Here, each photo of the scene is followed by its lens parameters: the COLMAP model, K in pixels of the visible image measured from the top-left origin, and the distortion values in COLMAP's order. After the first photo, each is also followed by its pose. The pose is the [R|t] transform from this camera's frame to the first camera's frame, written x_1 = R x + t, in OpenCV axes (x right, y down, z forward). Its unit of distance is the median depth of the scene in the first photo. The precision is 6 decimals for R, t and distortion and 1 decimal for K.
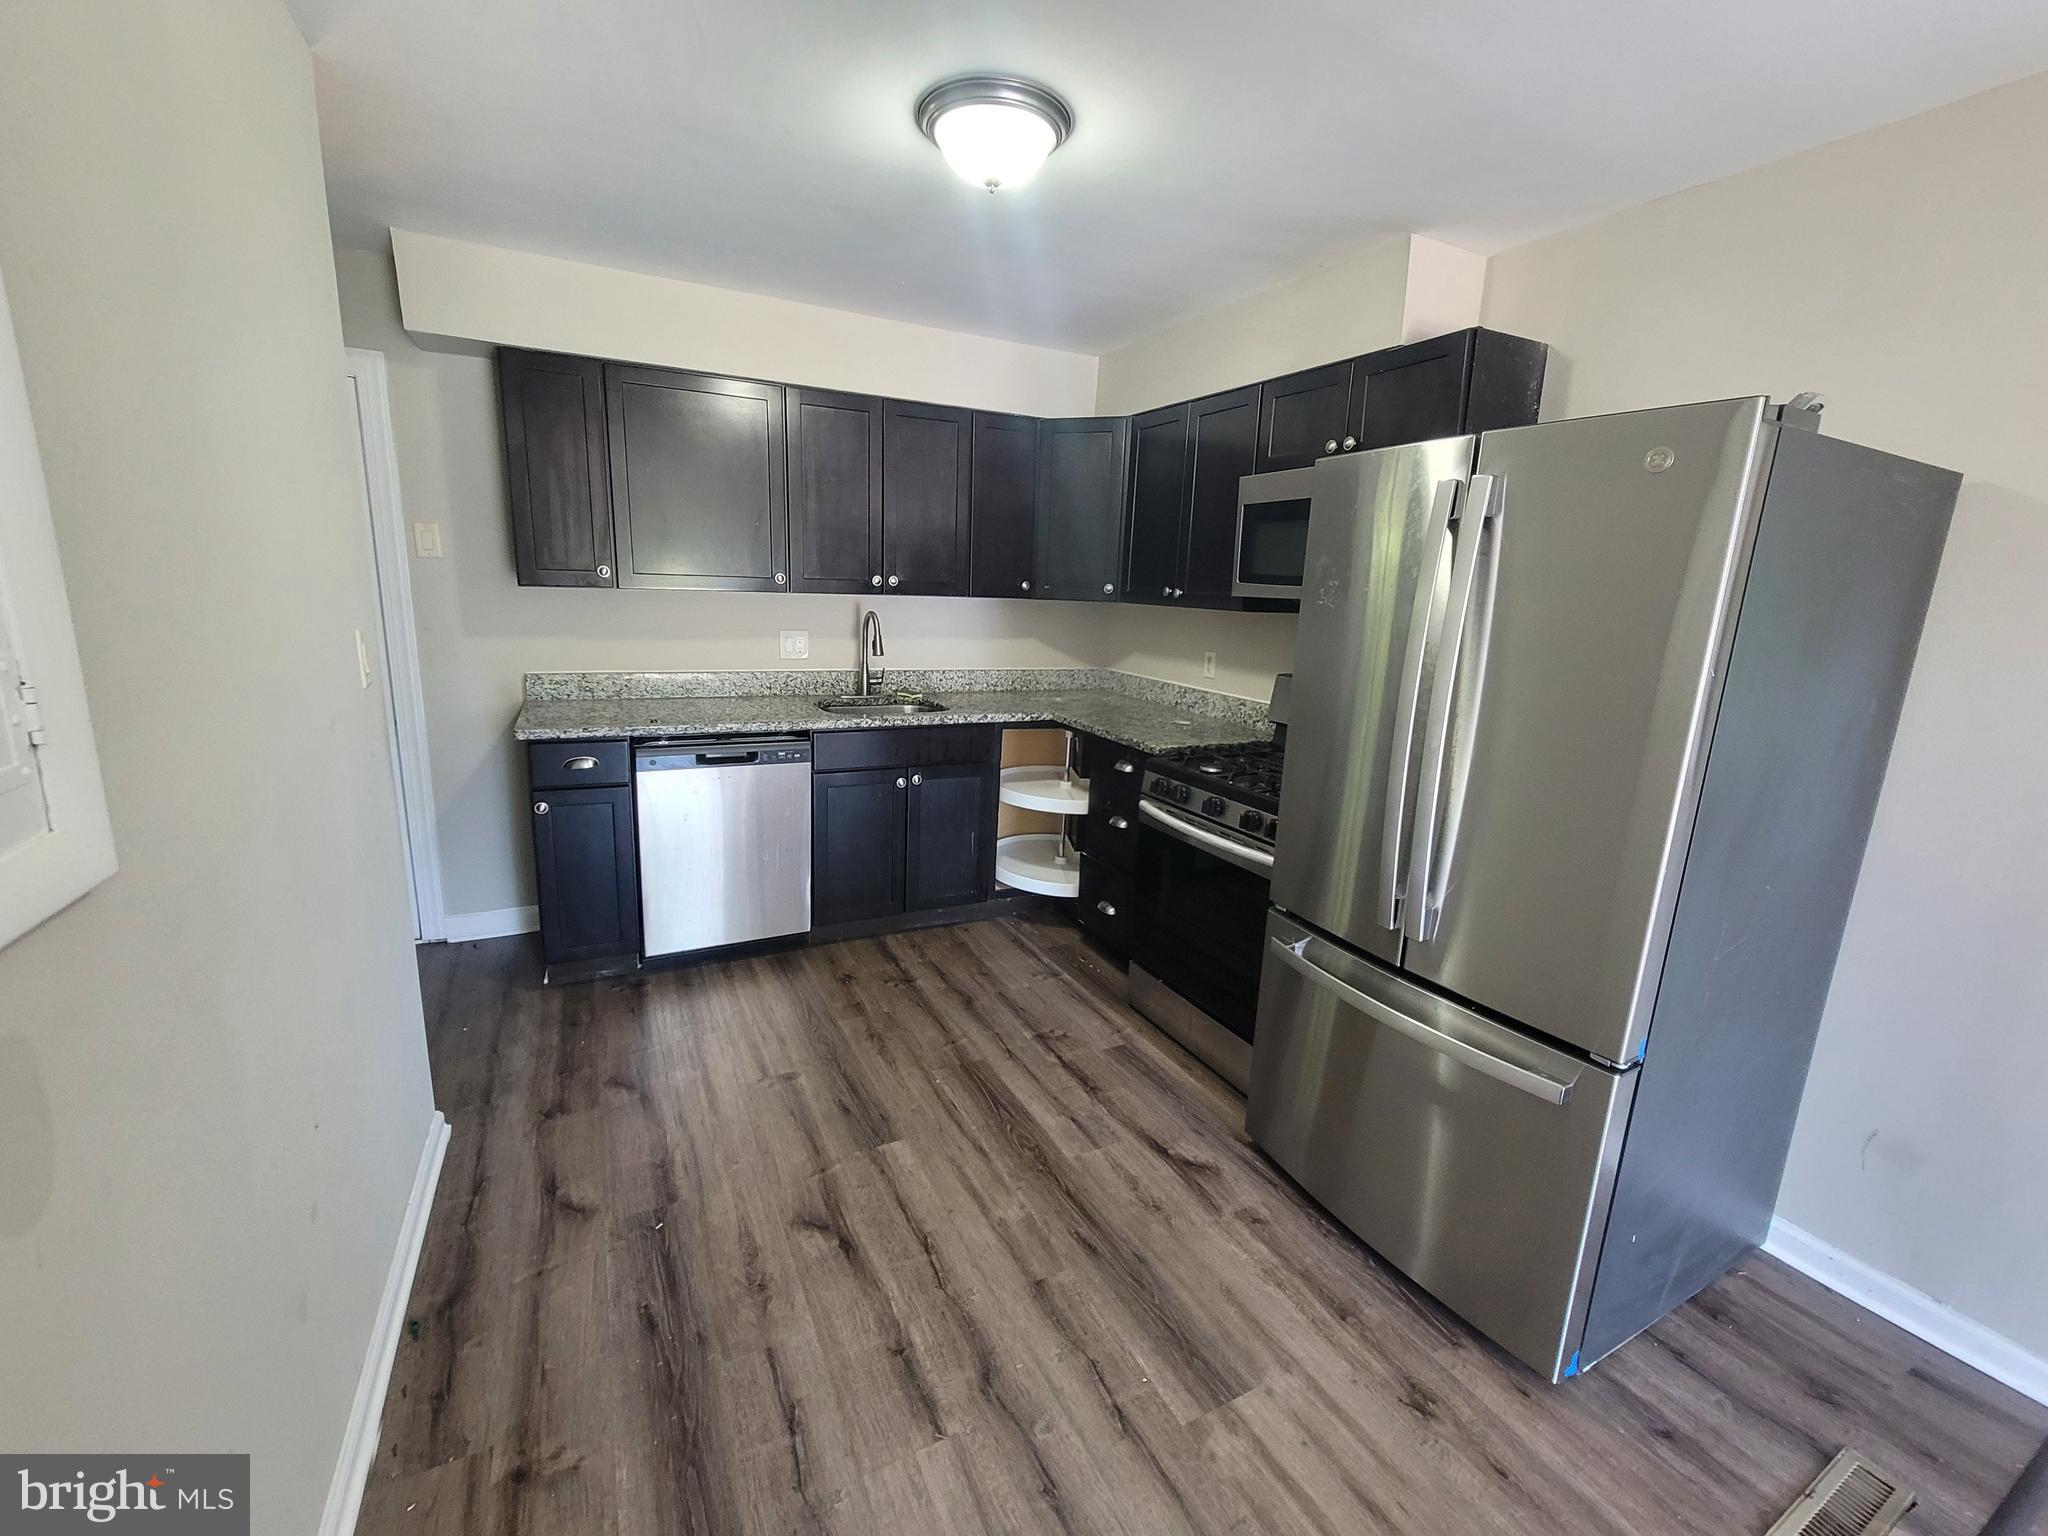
lens RADIAL K [[836.3, 0, 1019.4], [0, 836.3, 764.9], [0, 0, 1]] dist [-0.003037, -0.000582]
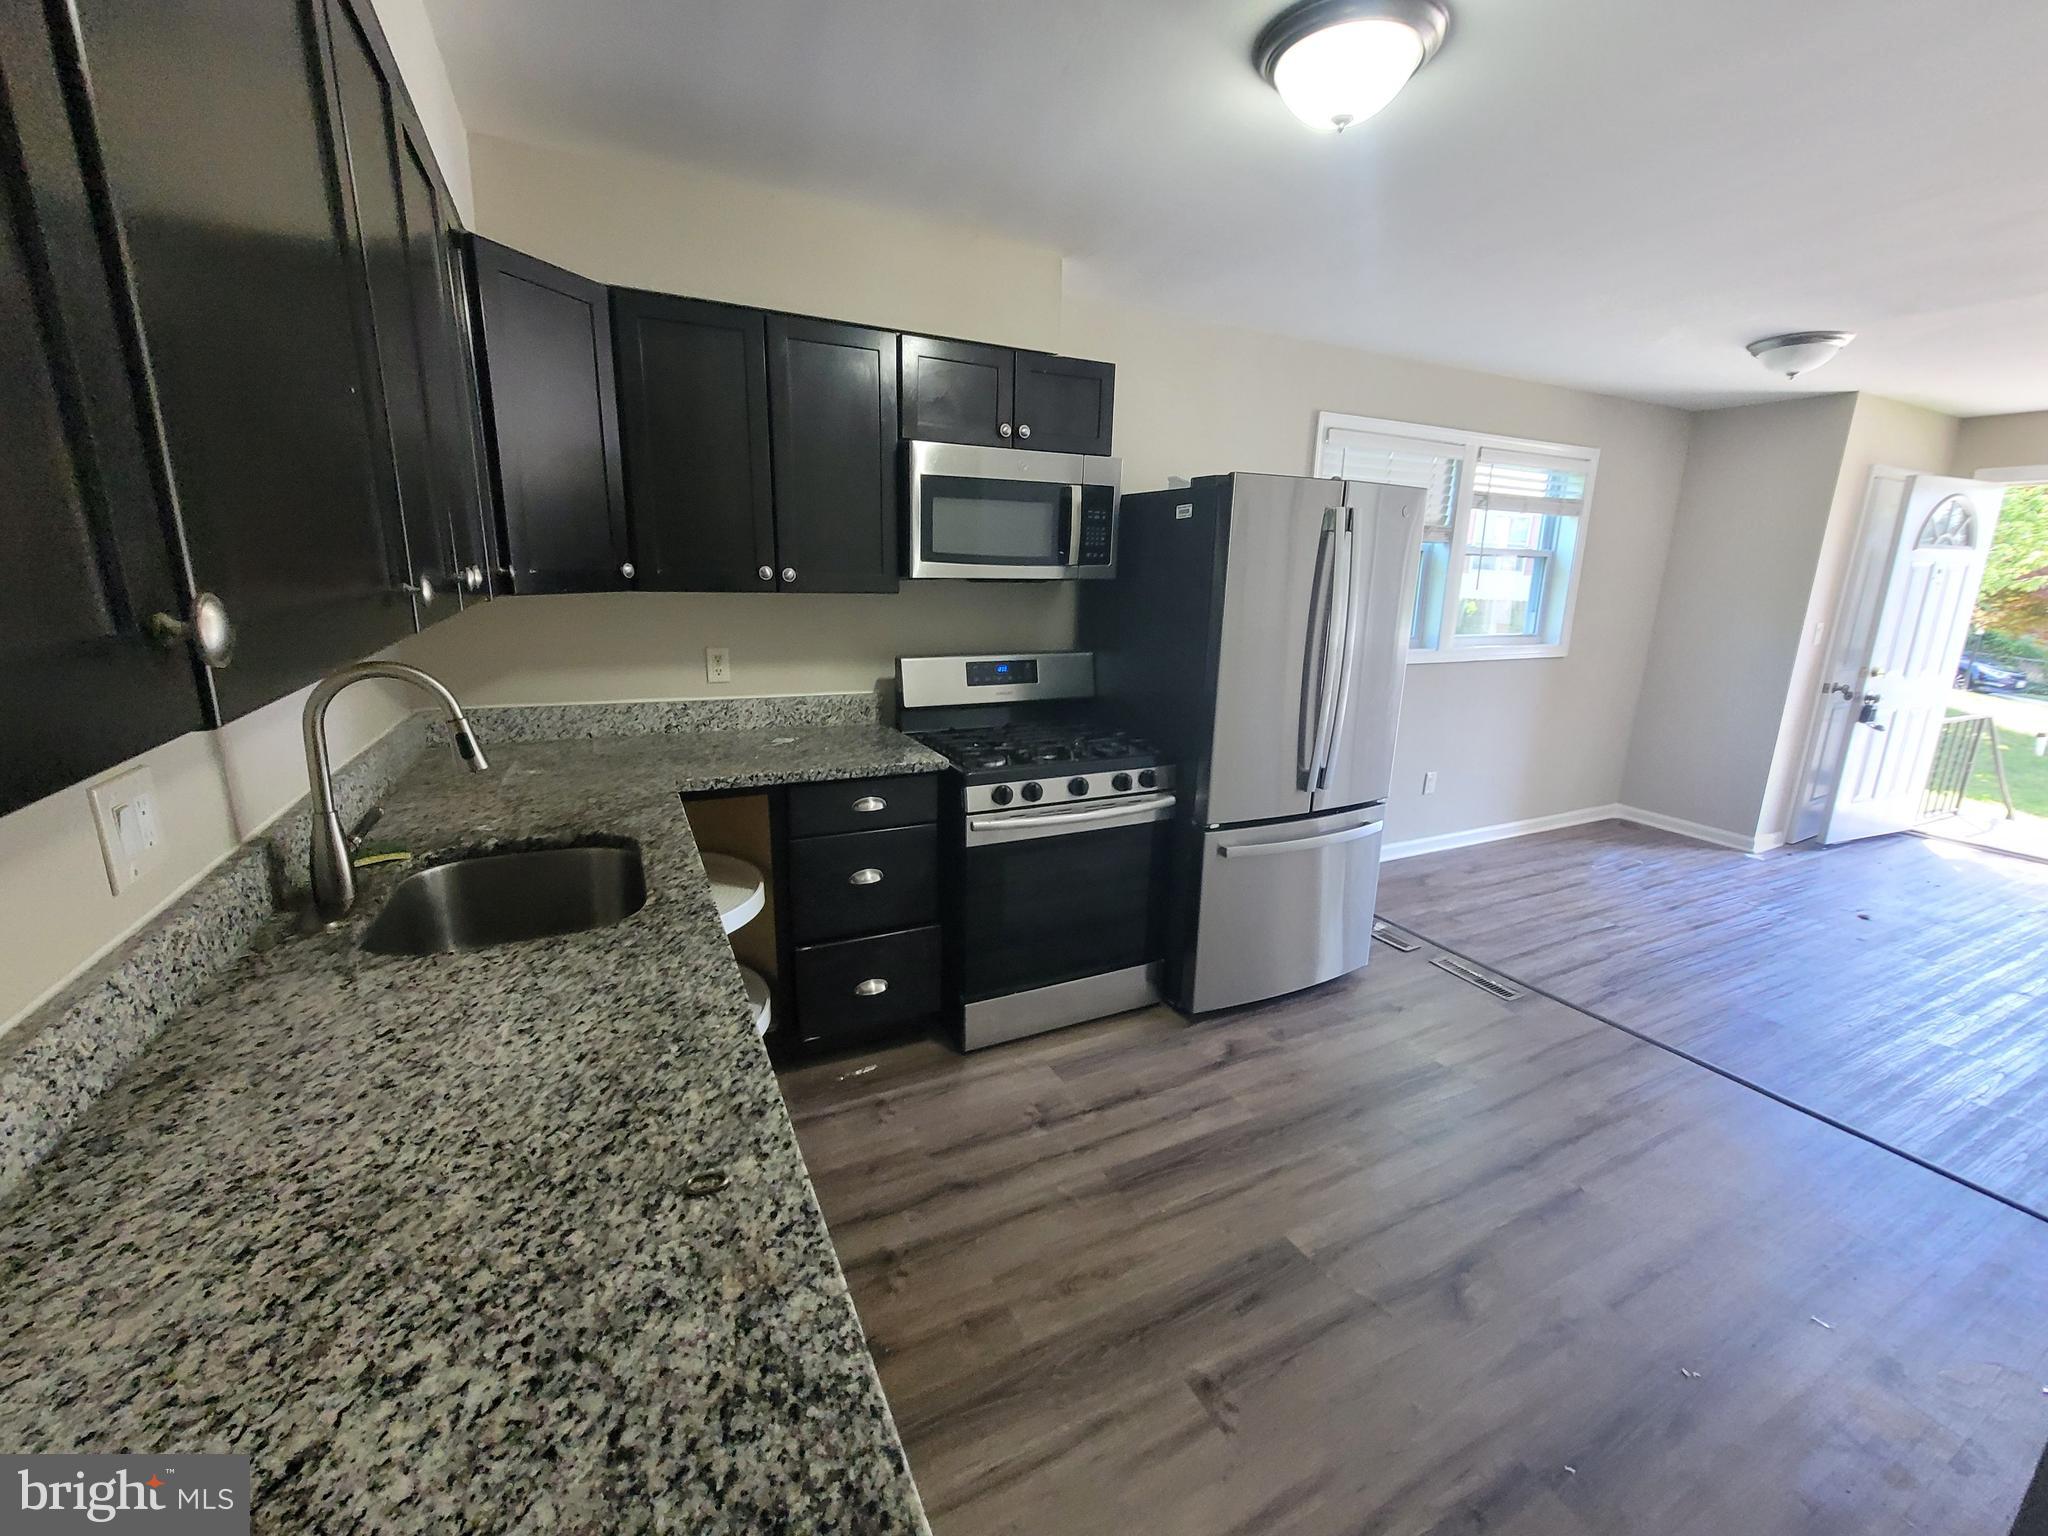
lens RADIAL K [[836.3, 0, 1019.4], [0, 836.3, 764.9], [0, 0, 1]] dist [-0.003037, -0.000582]
pose [[0.021349, -0.271744, 0.962133, -0.654440], [0.196085, 0.944799, 0.262498, -0.225536], [-0.980355, 0.183055, 0.073456, 0.867840]]
